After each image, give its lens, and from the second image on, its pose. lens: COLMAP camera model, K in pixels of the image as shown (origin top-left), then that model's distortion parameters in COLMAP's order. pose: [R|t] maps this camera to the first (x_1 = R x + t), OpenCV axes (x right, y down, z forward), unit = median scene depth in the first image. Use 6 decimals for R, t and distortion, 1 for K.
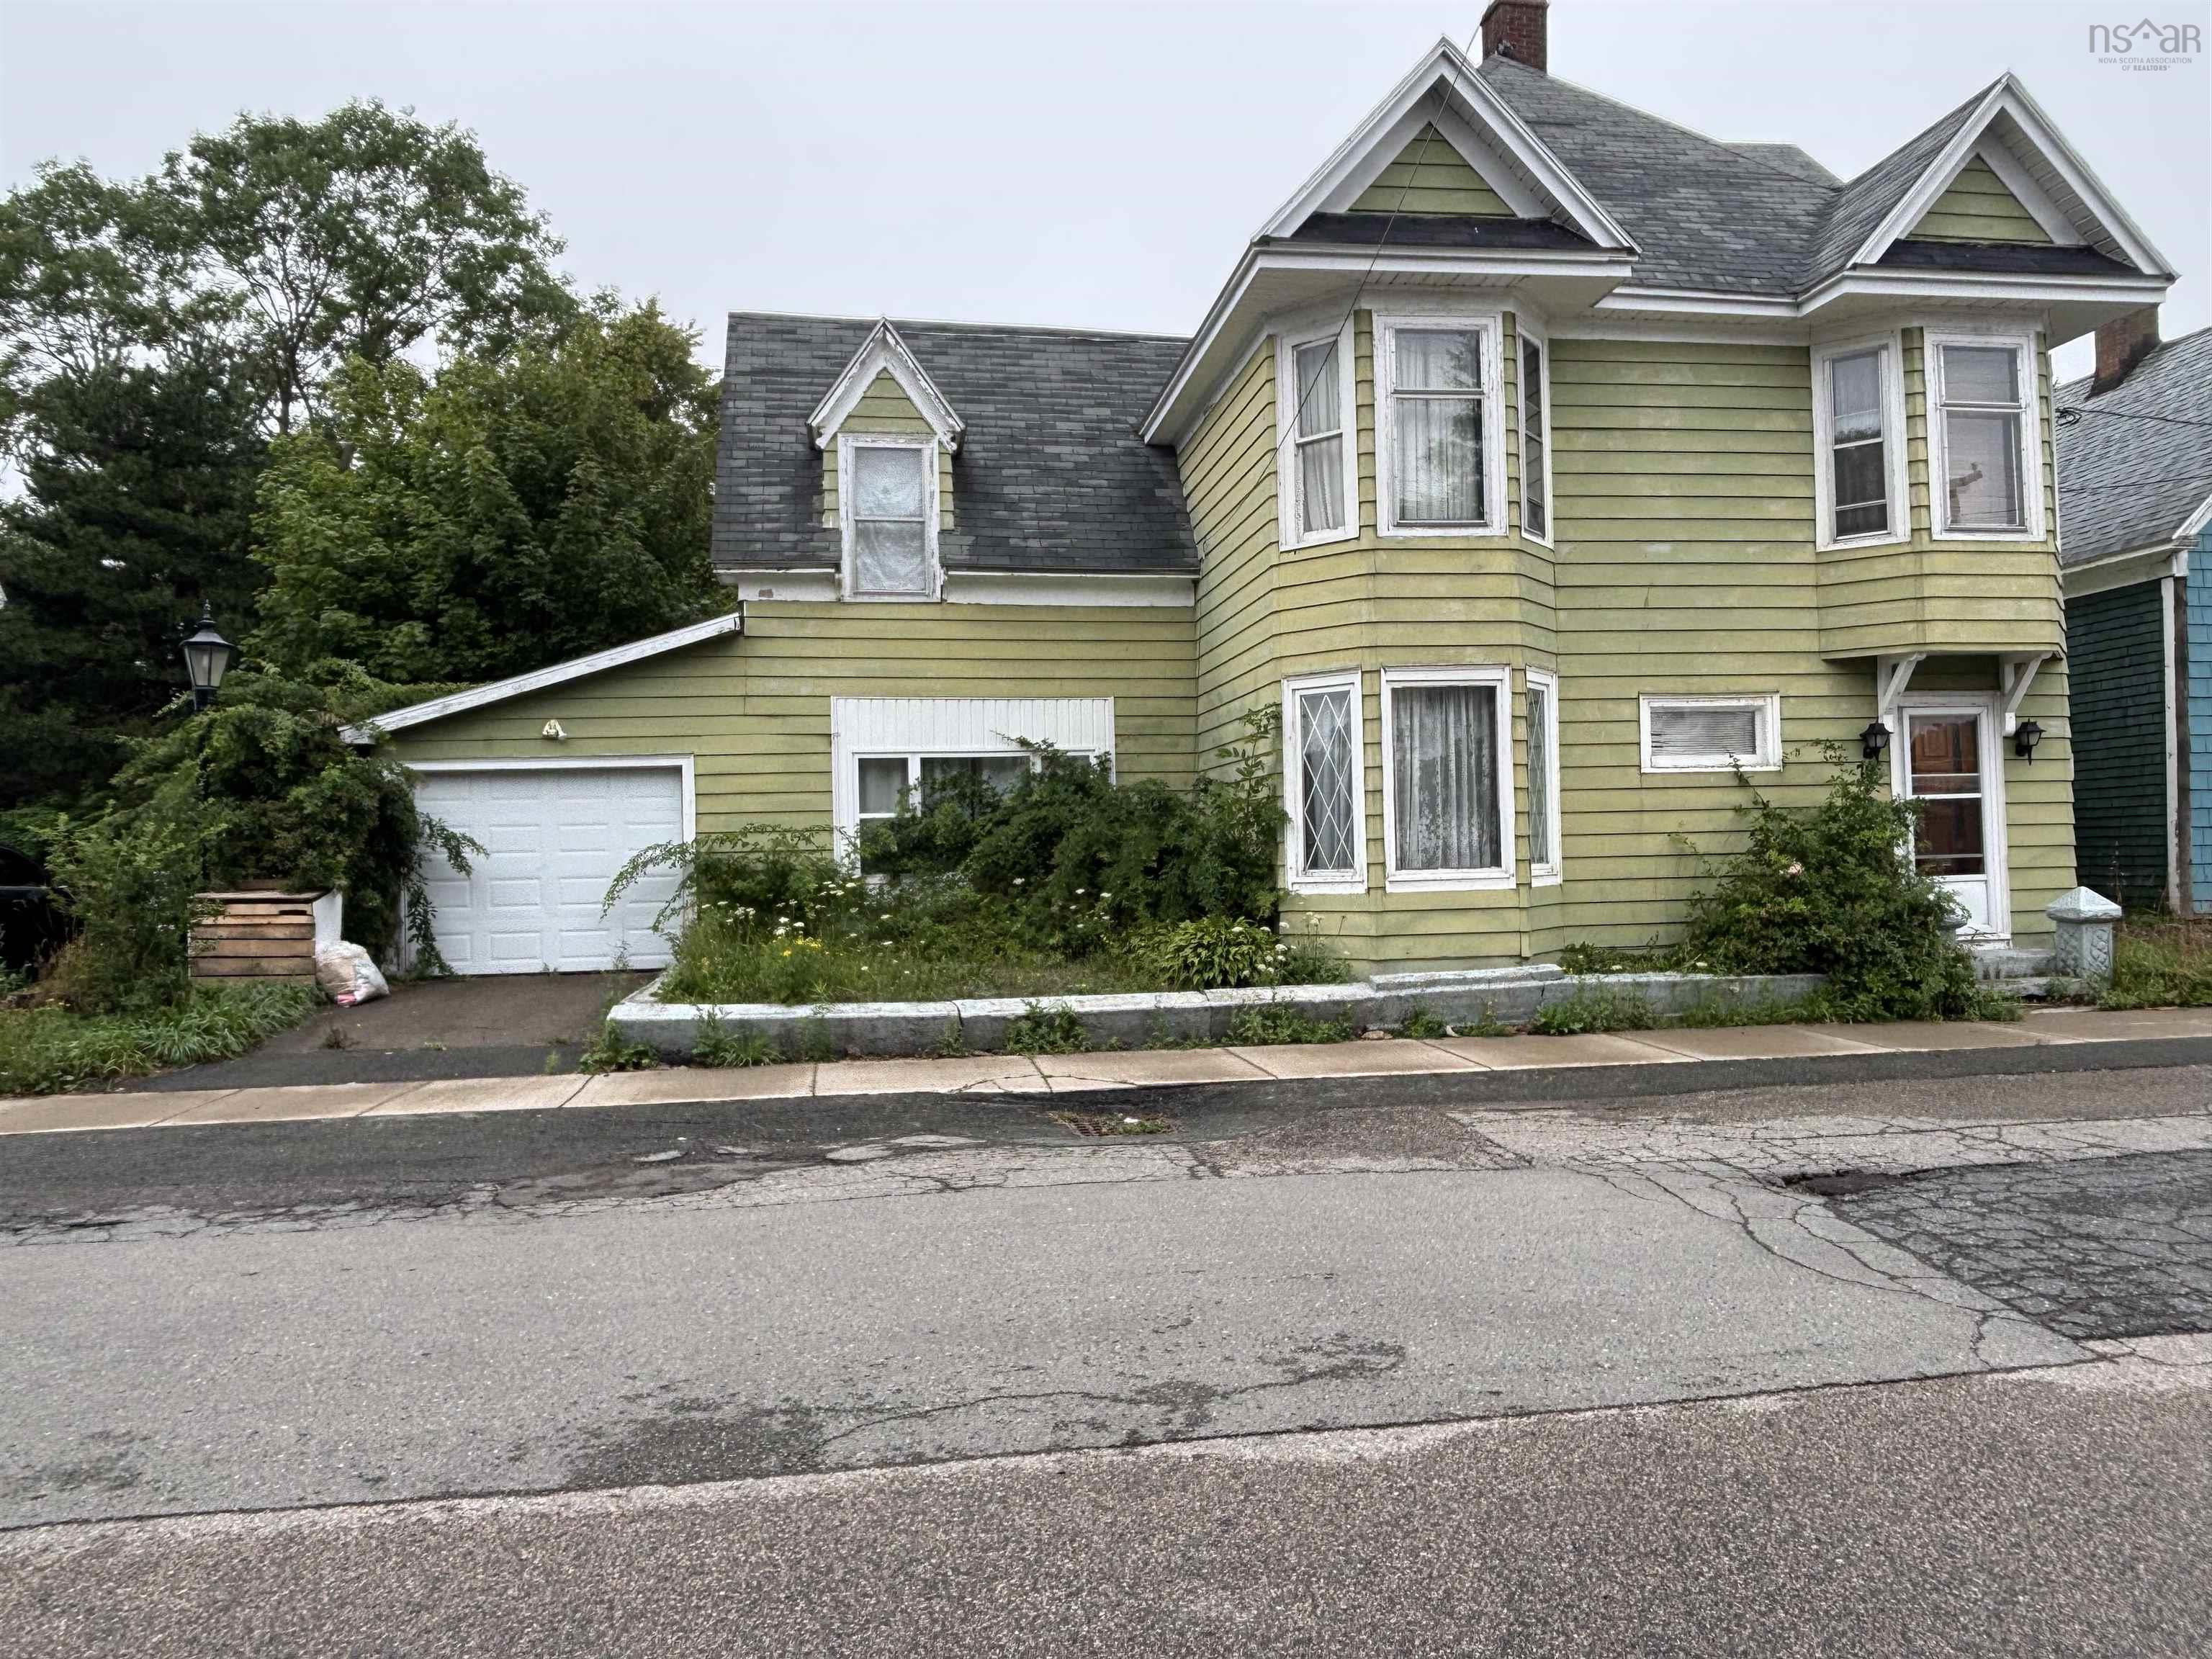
lens RADIAL K [[1485.9, 0, 1103.0], [0, 1485.9, 829.4], [0, 0, 1]] dist [-0.010426, -0.002522]
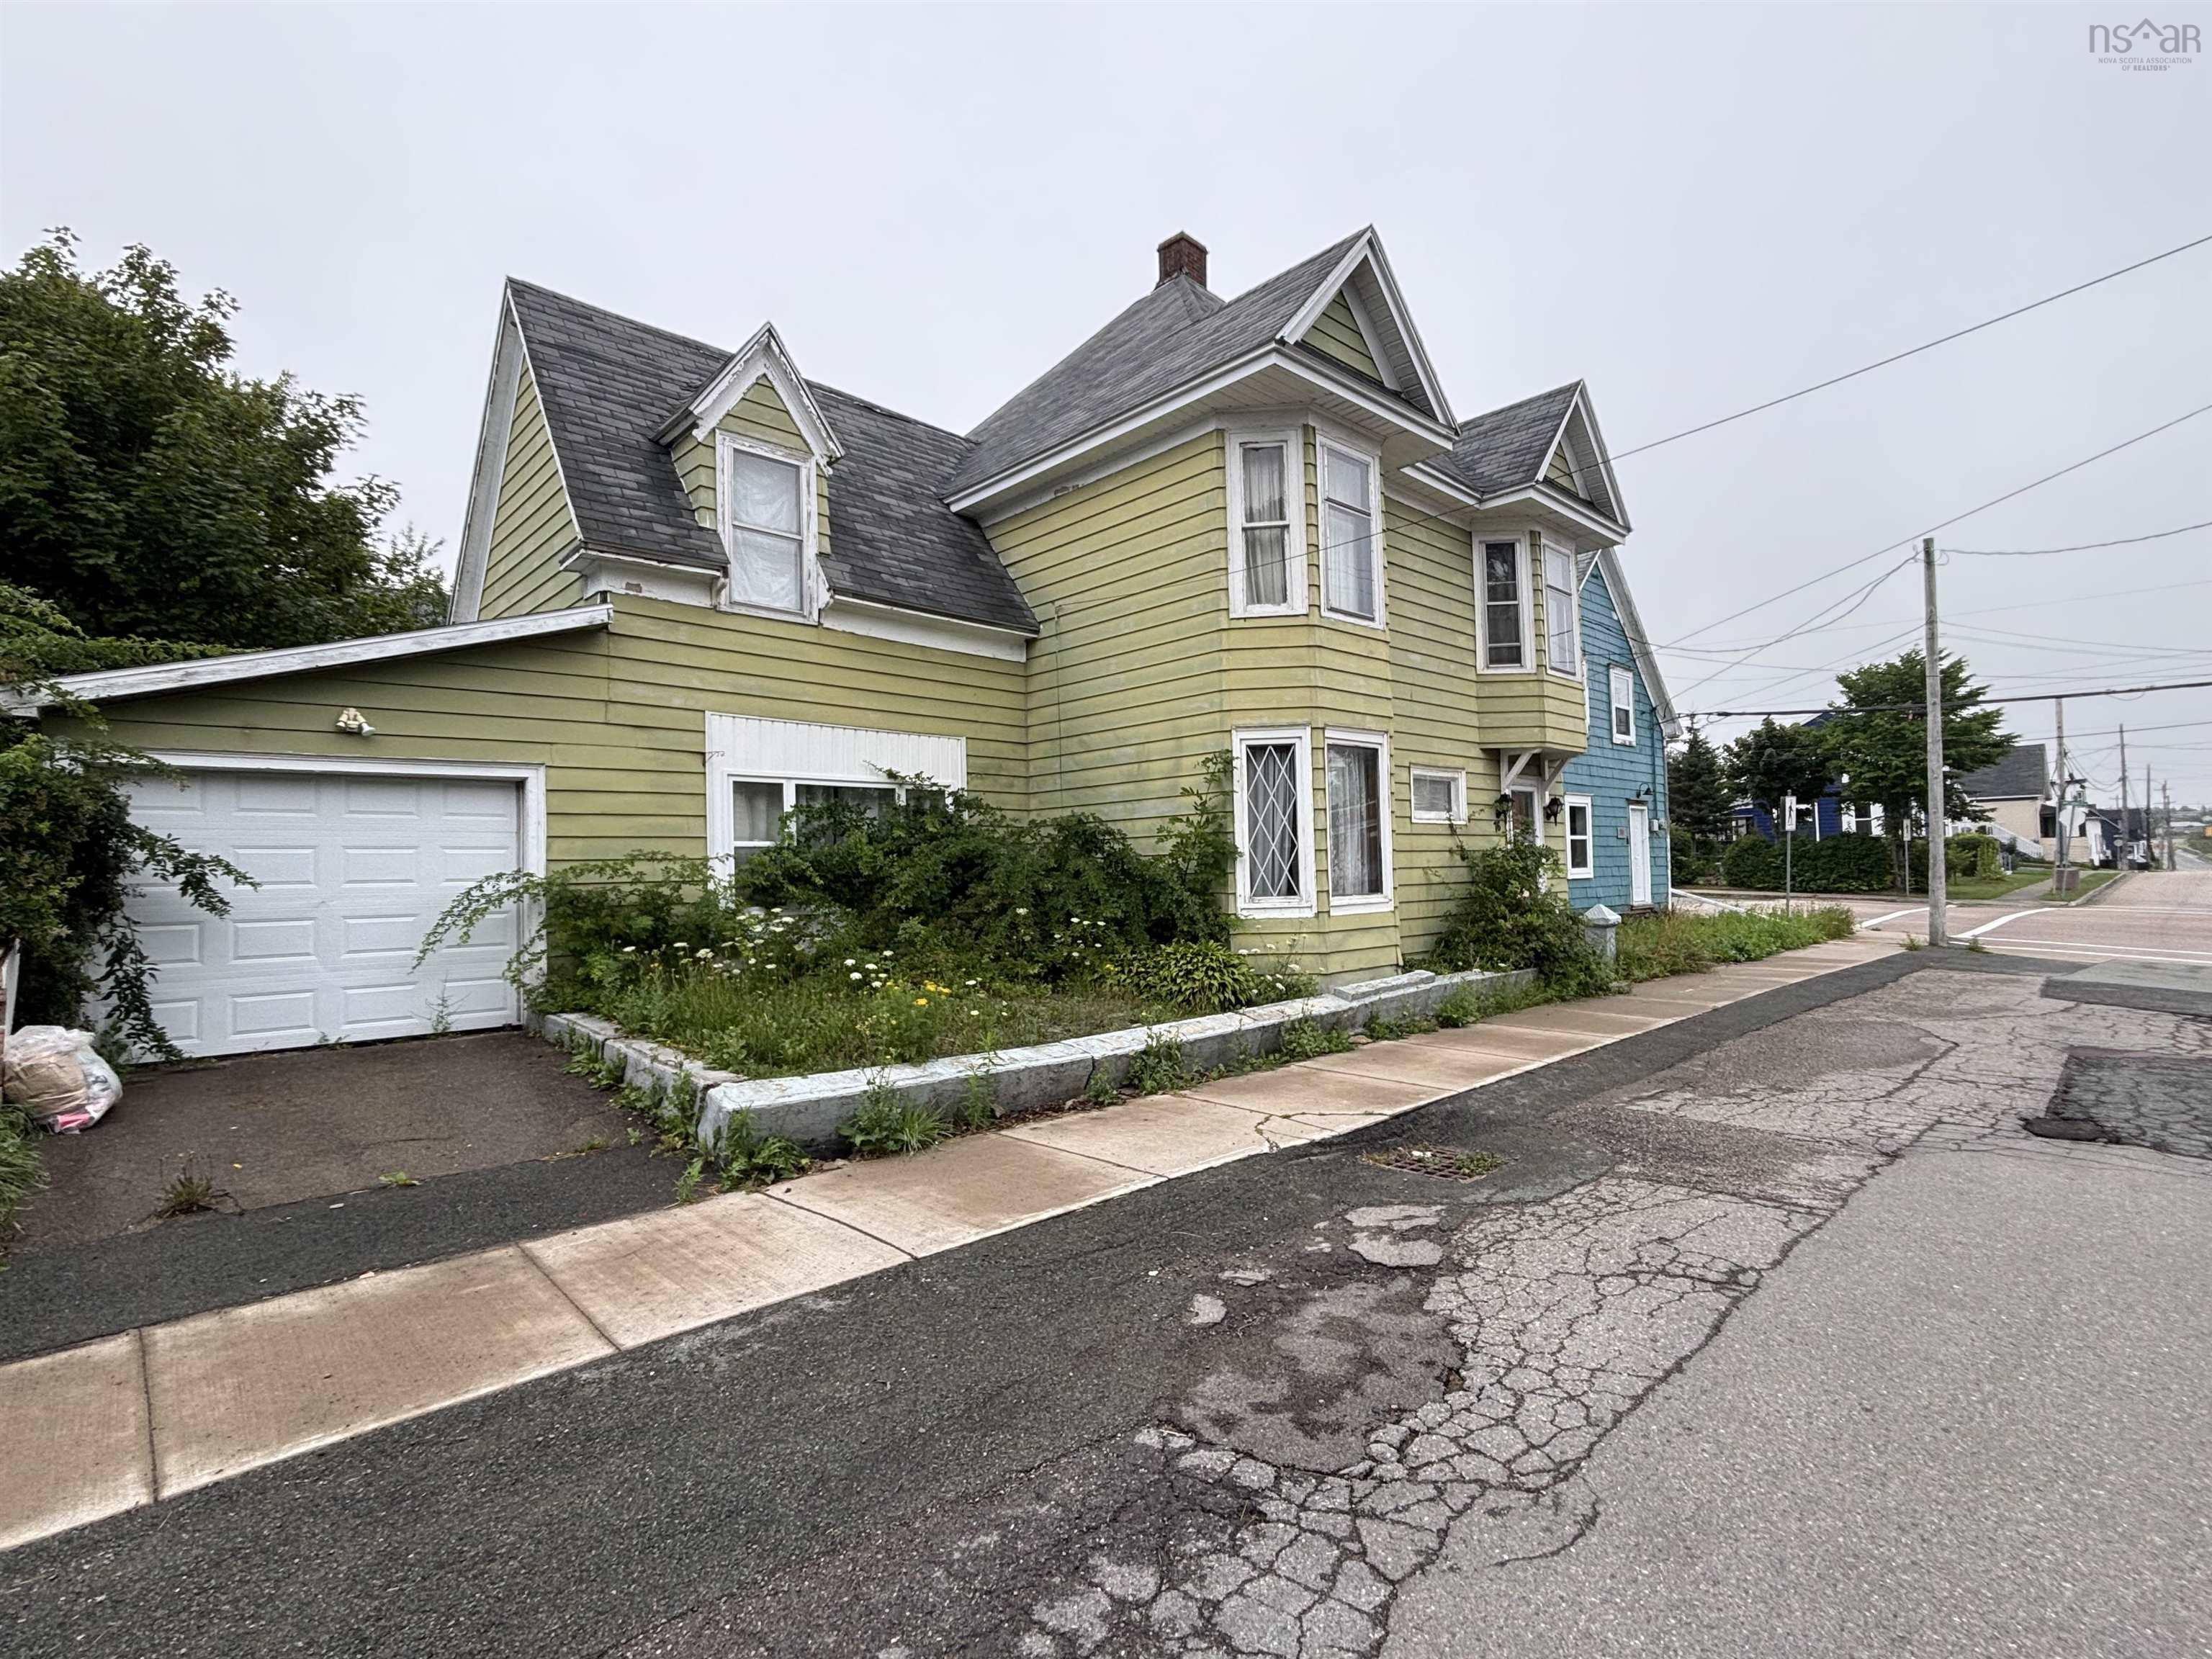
lens RADIAL K [[1041.0, 0, 1108.7], [0, 1041.0, 833.8], [0, 0, 1]] dist [-0.018807, -0.000523]
pose [[0.817548, 0.025984, 0.575274, -0.356885], [-0.006527, 0.999335, -0.035863, 0.006674], [-0.575823, 0.025565, 0.817174, 0.352754]]
